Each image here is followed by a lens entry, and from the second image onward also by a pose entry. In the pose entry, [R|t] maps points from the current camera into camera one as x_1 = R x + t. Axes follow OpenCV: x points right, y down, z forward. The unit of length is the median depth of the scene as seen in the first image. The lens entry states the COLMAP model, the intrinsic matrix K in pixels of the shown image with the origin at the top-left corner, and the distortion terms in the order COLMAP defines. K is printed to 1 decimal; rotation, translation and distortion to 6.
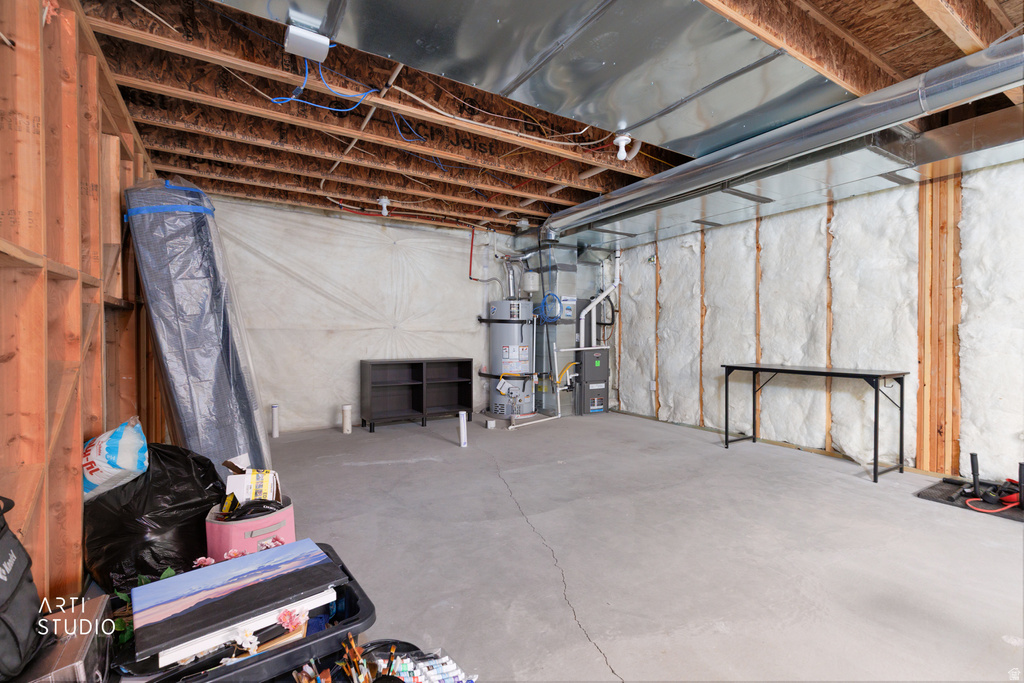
lens RADIAL K [[460.0, 0, 513.5], [0, 460.0, 338.4], [0, 0, 1]] dist [0.013391, -0.002136]
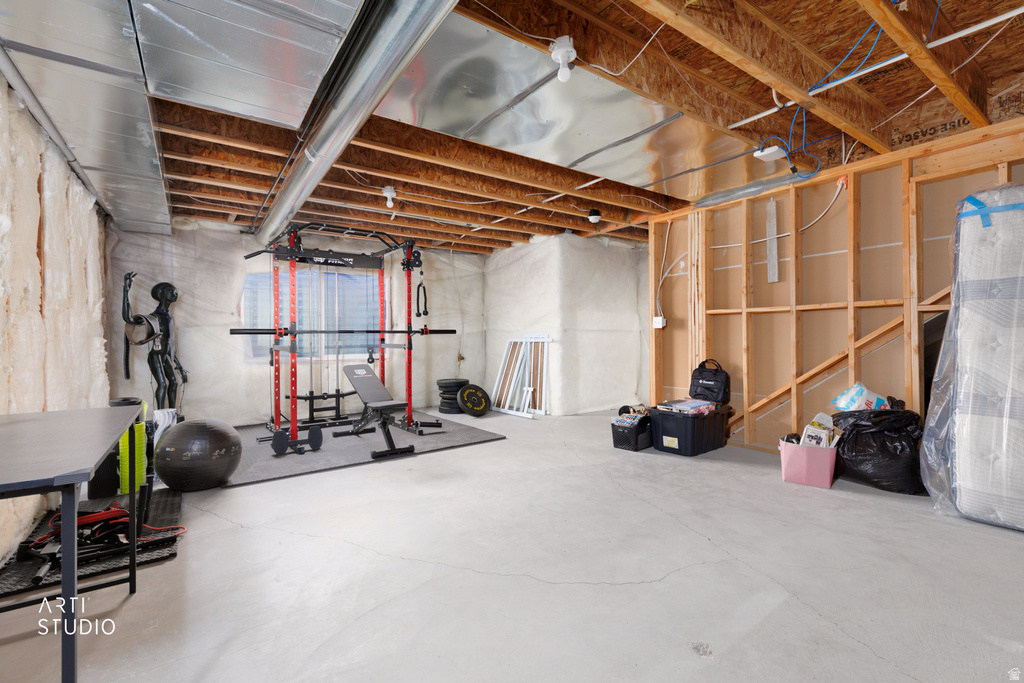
lens RADIAL K [[460.0, 0, 513.4], [0, 460.0, 339.0], [0, 0, 1]] dist [0.013391, -0.002136]
pose [[-0.998849, 0.007855, -0.047320, 0.392486], [0.007334, 0.999911, 0.011166, -0.012382], [0.047404, 0.010806, -0.998817, 1.921547]]
